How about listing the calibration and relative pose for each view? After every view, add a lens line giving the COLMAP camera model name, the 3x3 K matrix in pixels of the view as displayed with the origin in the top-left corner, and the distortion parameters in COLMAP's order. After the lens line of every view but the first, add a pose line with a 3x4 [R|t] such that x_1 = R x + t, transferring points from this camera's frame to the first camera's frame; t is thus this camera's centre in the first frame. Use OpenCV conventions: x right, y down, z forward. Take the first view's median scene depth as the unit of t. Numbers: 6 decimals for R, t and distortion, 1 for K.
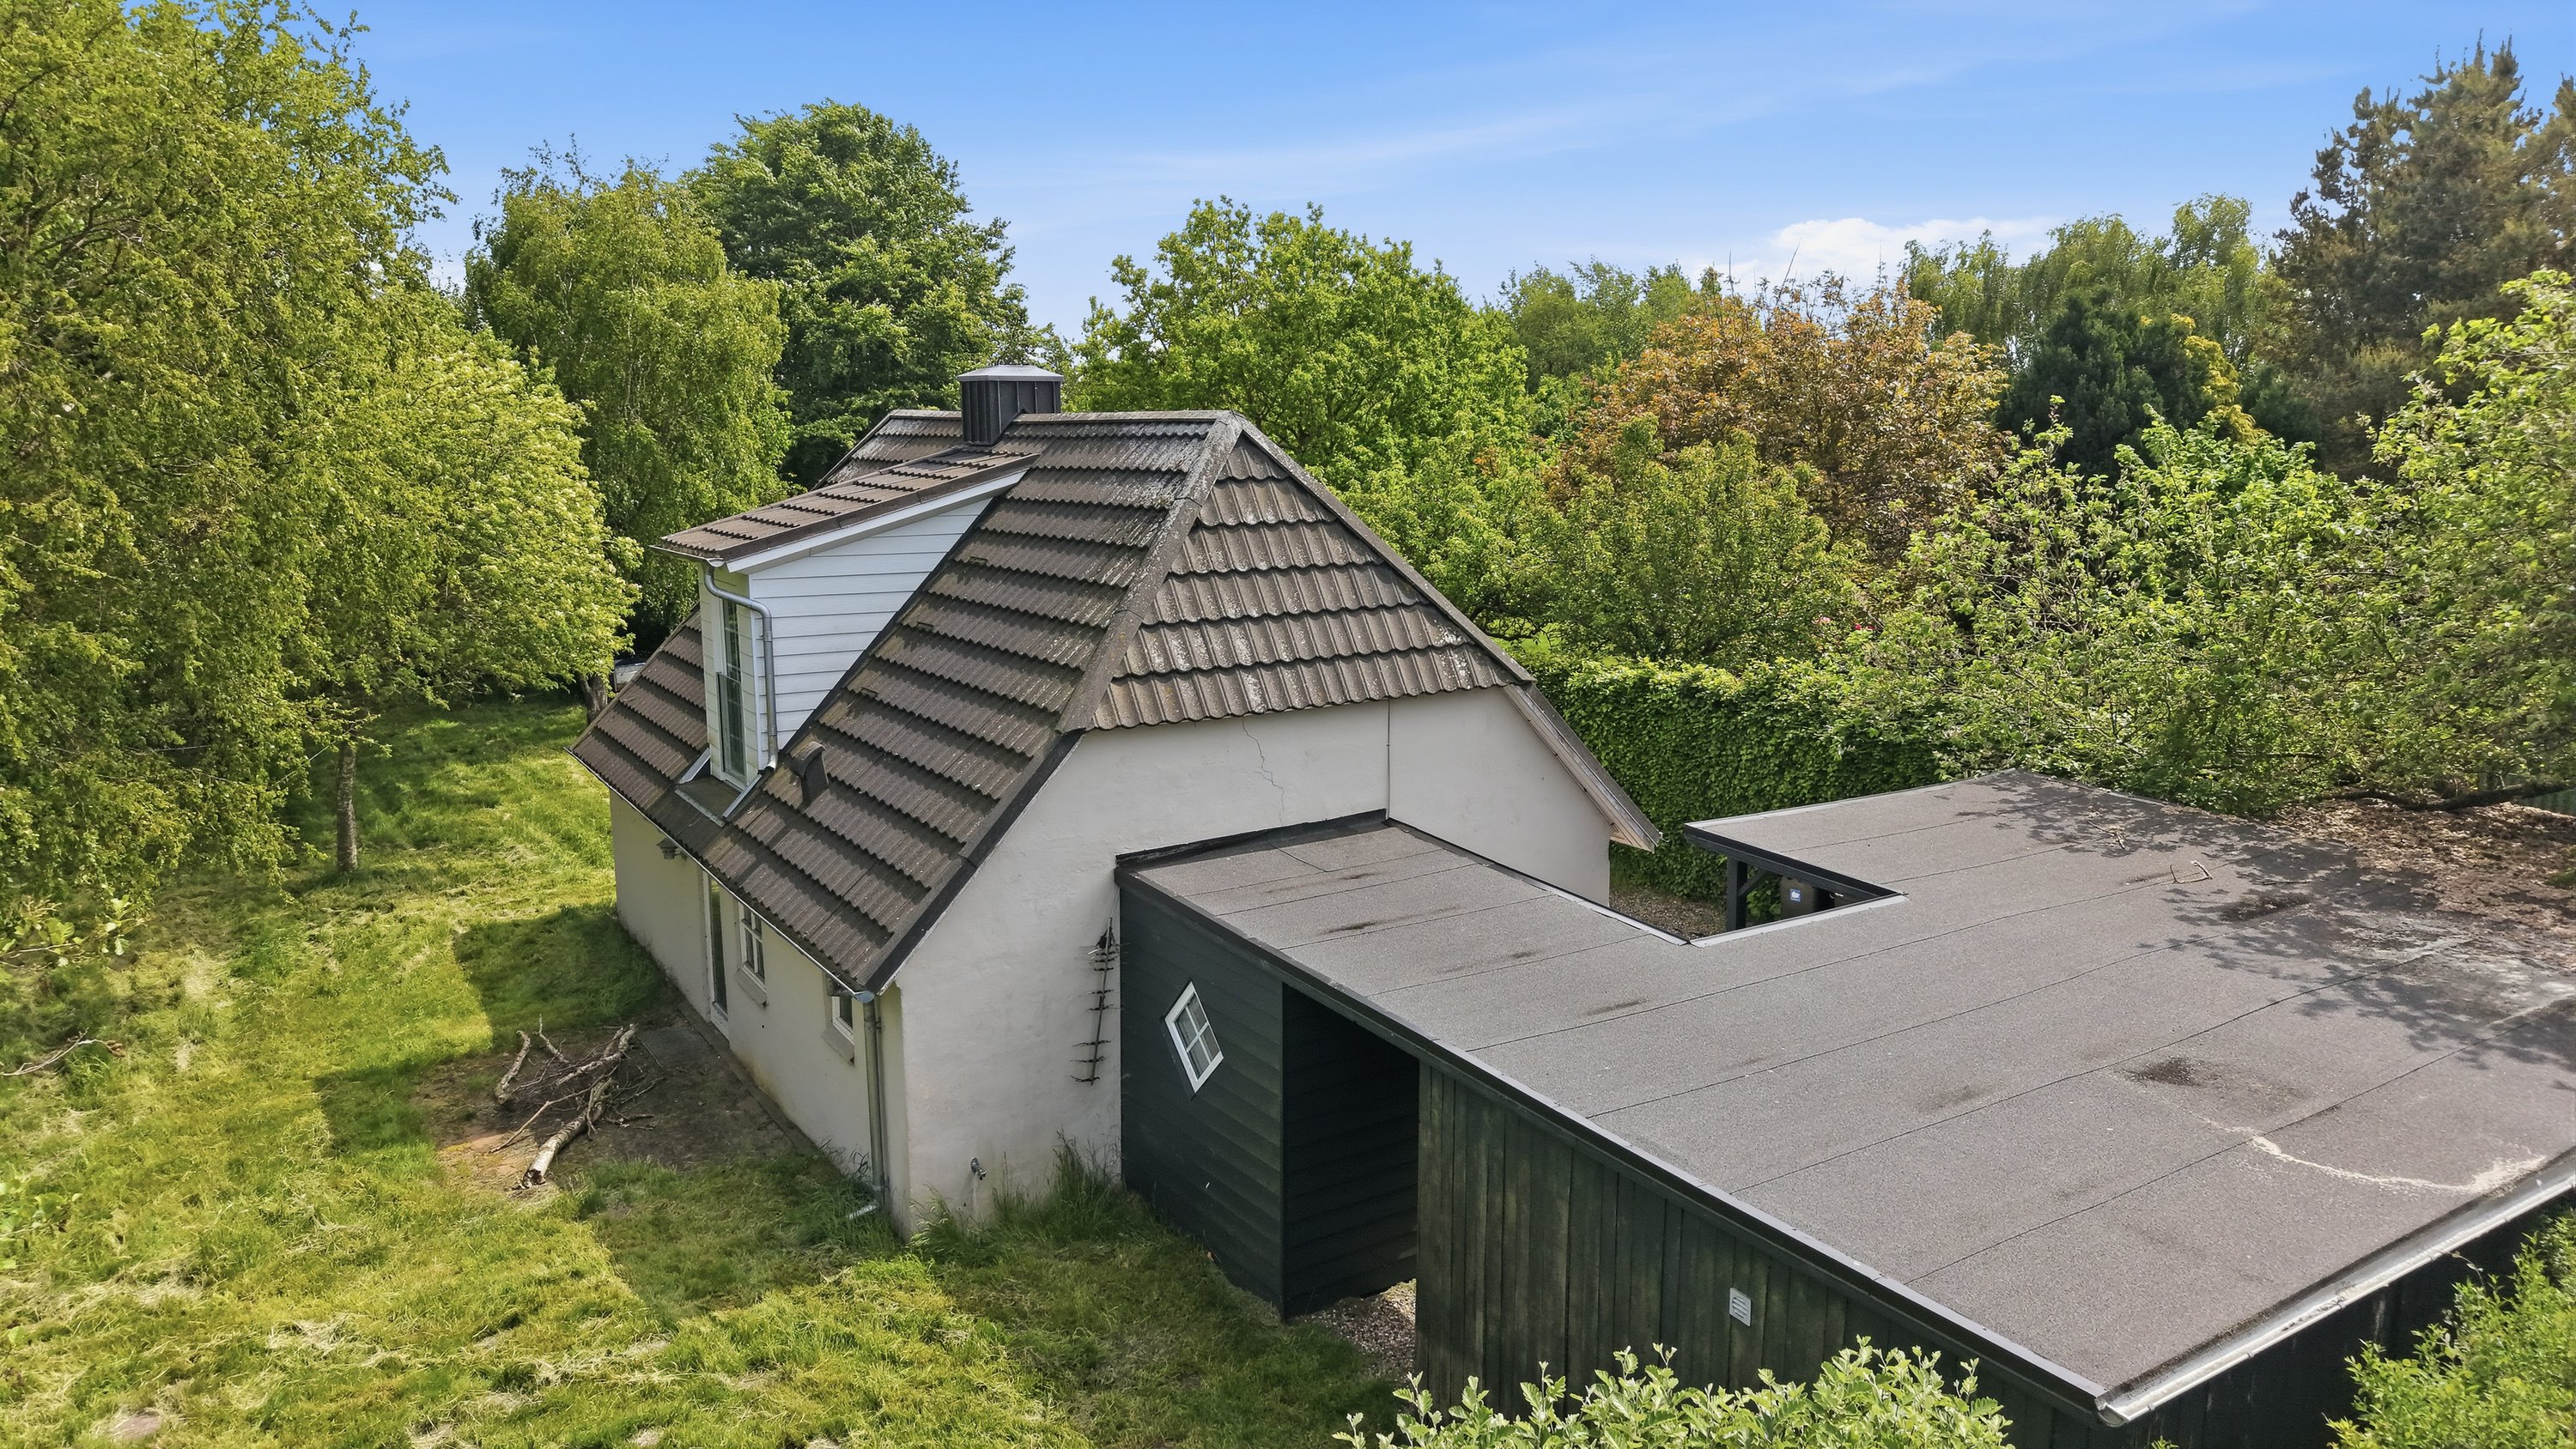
lens RADIAL K [[1711.8, 0, 1316.2], [0, 1711.8, 722.8], [0, 0, 1]] dist [0.098503, -0.122513]
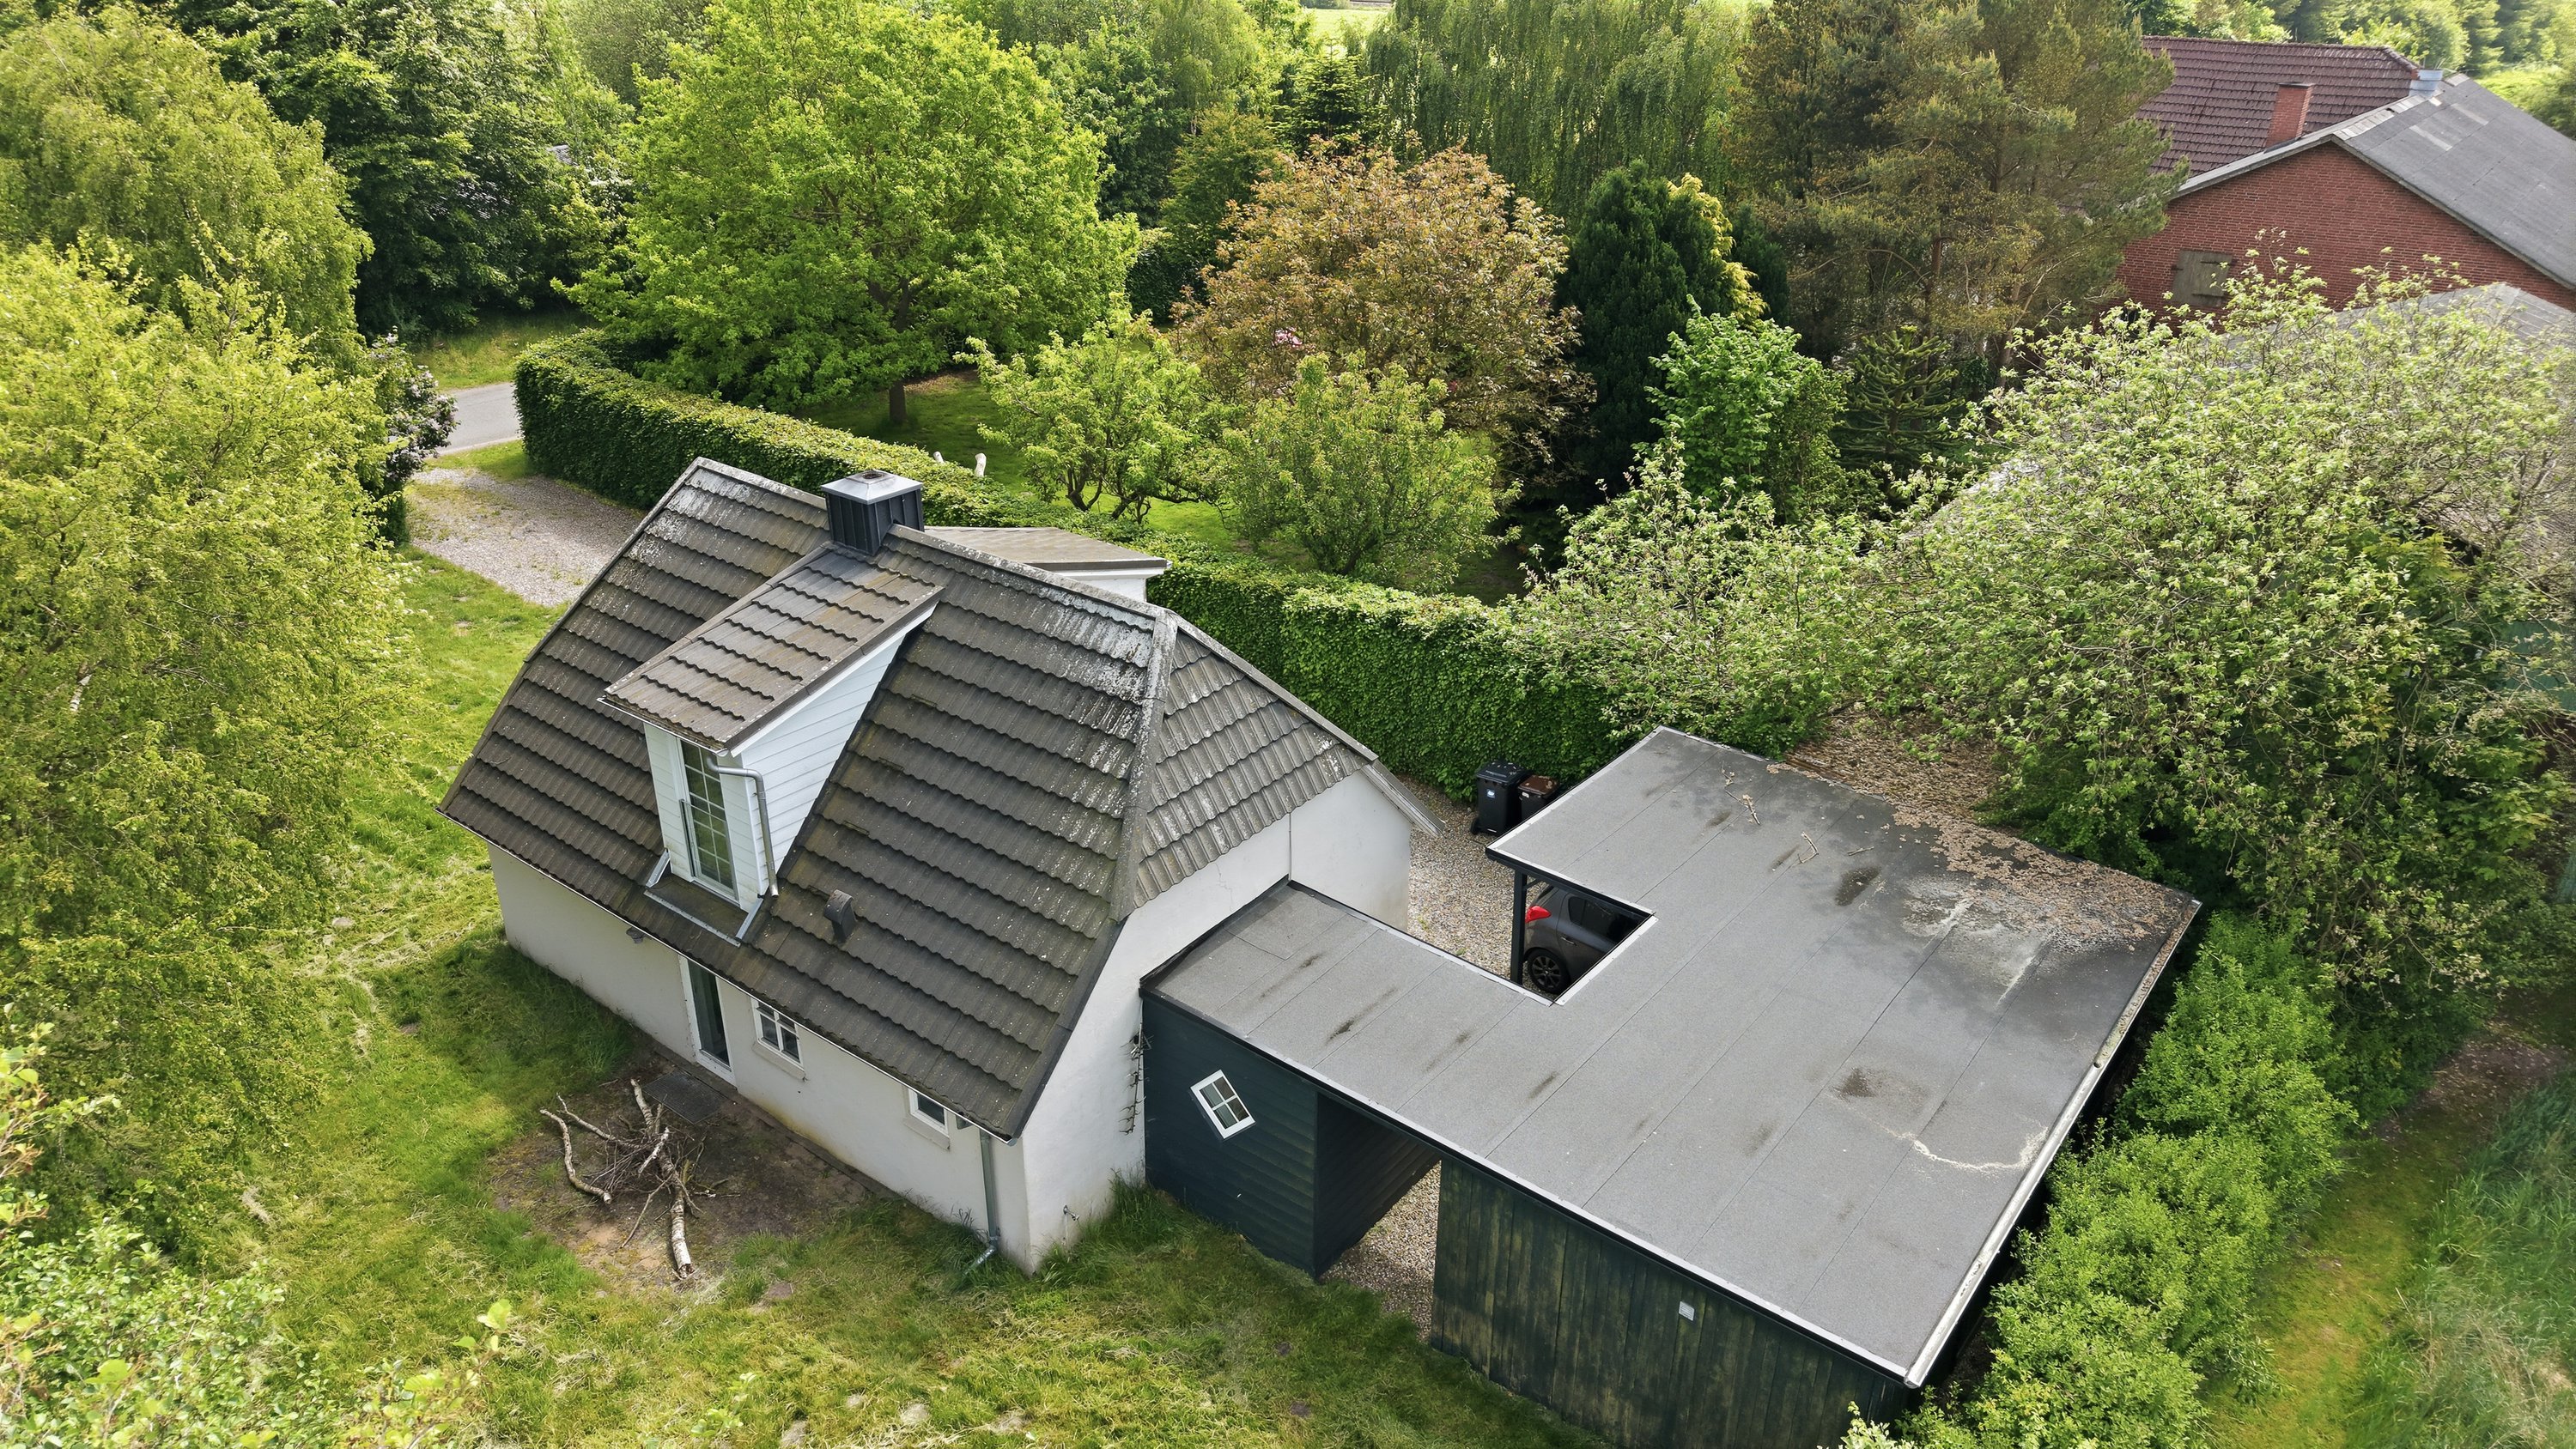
lens RADIAL K [[1711.8, 0, 1316.2], [0, 1711.8, 722.8], [0, 0, 1]] dist [0.098503, -0.122513]
pose [[0.946037, -0.127519, 0.297915, -0.337233], [0.047323, 0.963831, 0.262279, -0.433355], [-0.320585, -0.234027, 0.917854, -0.225156]]
